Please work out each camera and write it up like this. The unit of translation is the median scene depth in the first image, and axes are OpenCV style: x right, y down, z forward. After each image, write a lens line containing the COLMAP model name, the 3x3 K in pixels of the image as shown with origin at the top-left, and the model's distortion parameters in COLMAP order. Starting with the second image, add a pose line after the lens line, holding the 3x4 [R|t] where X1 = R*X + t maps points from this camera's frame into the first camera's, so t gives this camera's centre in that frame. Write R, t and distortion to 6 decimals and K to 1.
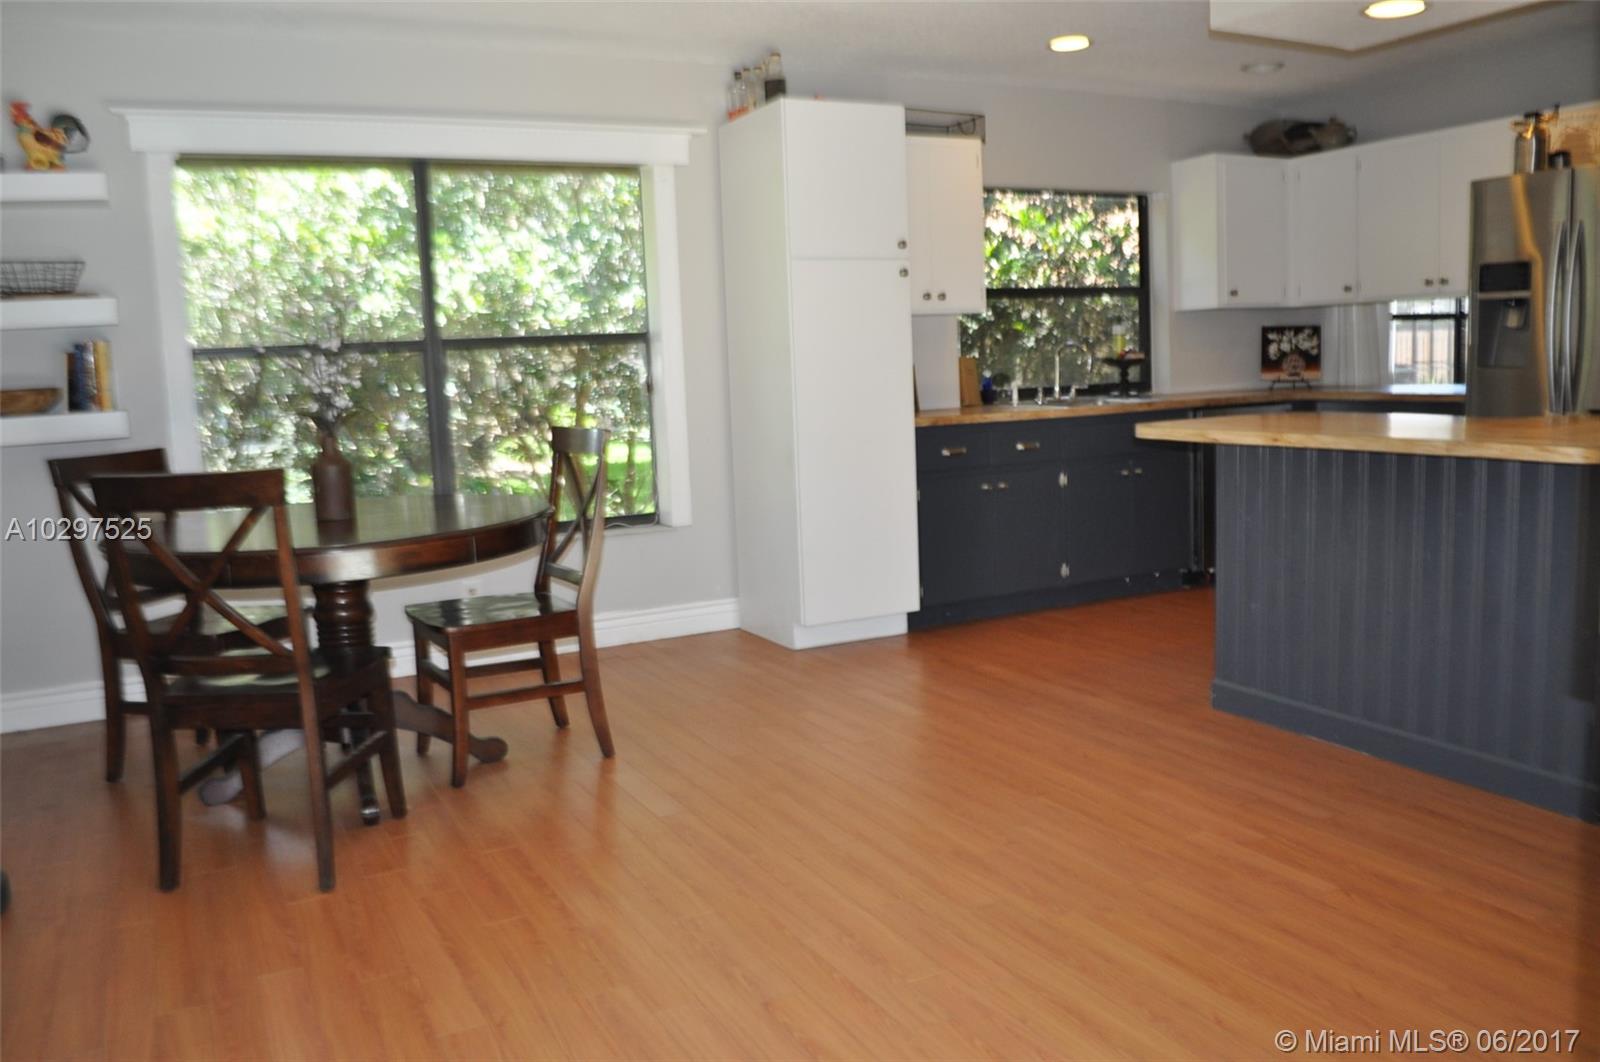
lens RADIAL K [[1272.8, 0, 800.0], [0, 1272.8, 531.0], [0, 0, 1]] dist [-0.071943, 0.006093]
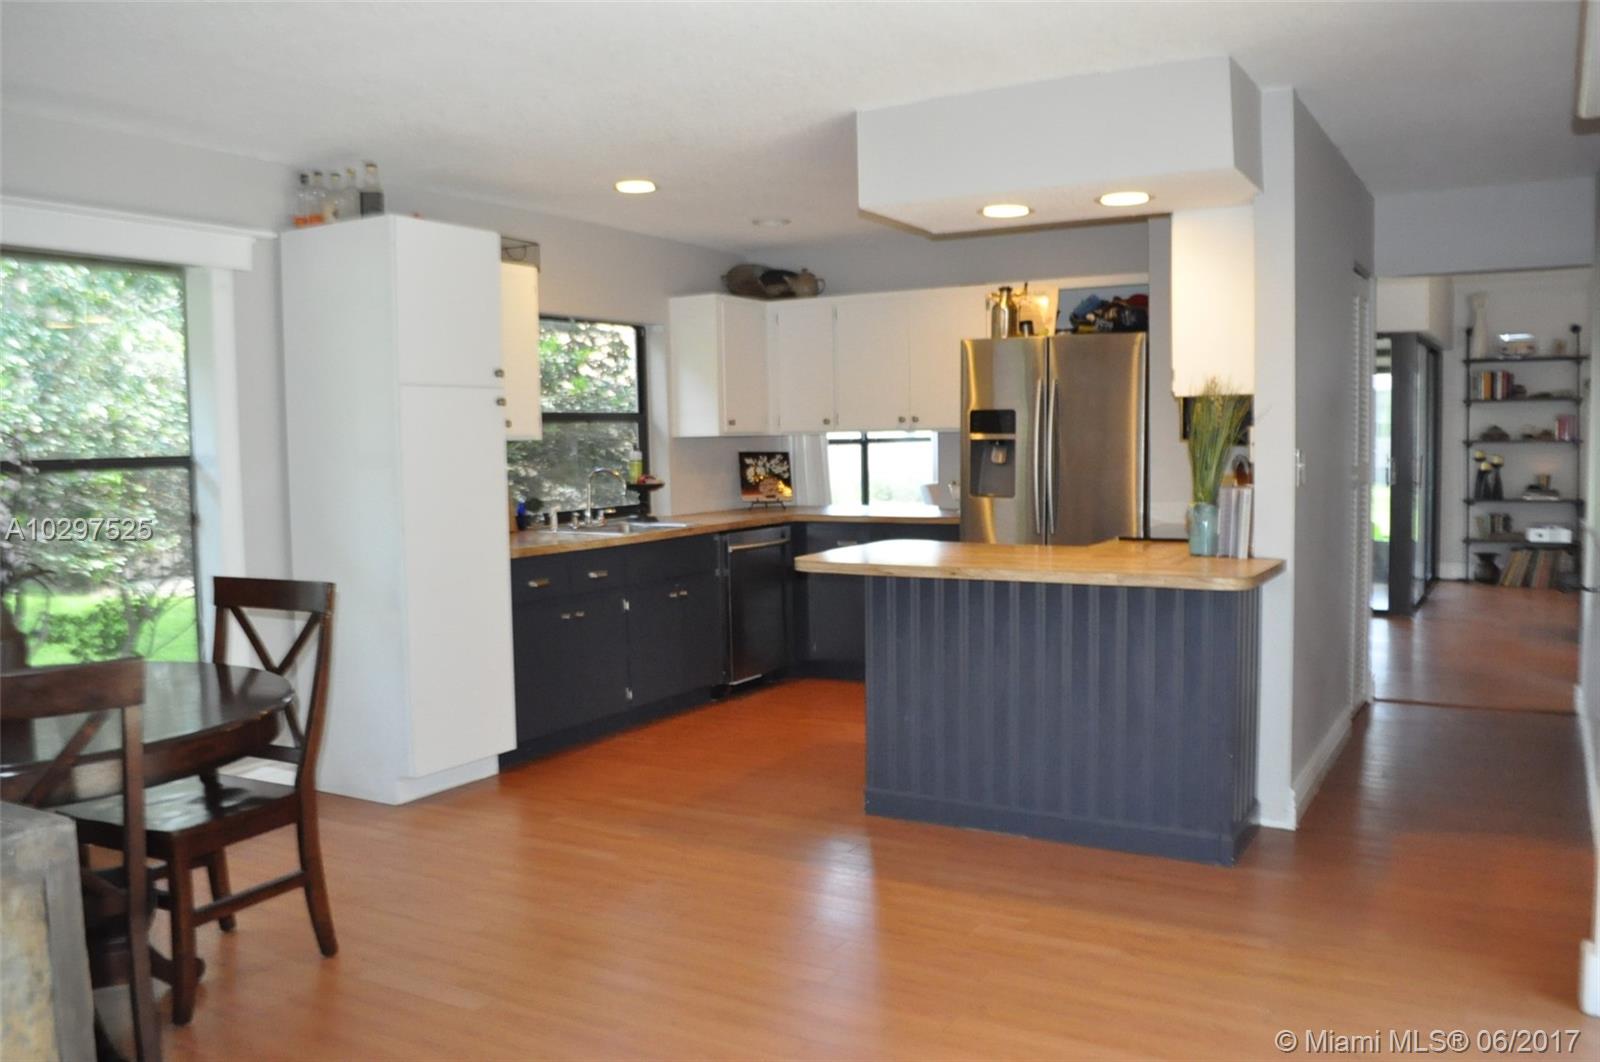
lens RADIAL K [[1307.8, 0, 800.0], [0, 1307.8, 531.0], [0, 0, 1]] dist [-0.074443, -0.002646]
pose [[0.843151, -0.012851, 0.537523, -0.244718], [0.054785, 0.996565, -0.062110, -0.028310], [-0.534878, 0.081816, 0.840959, 0.042895]]
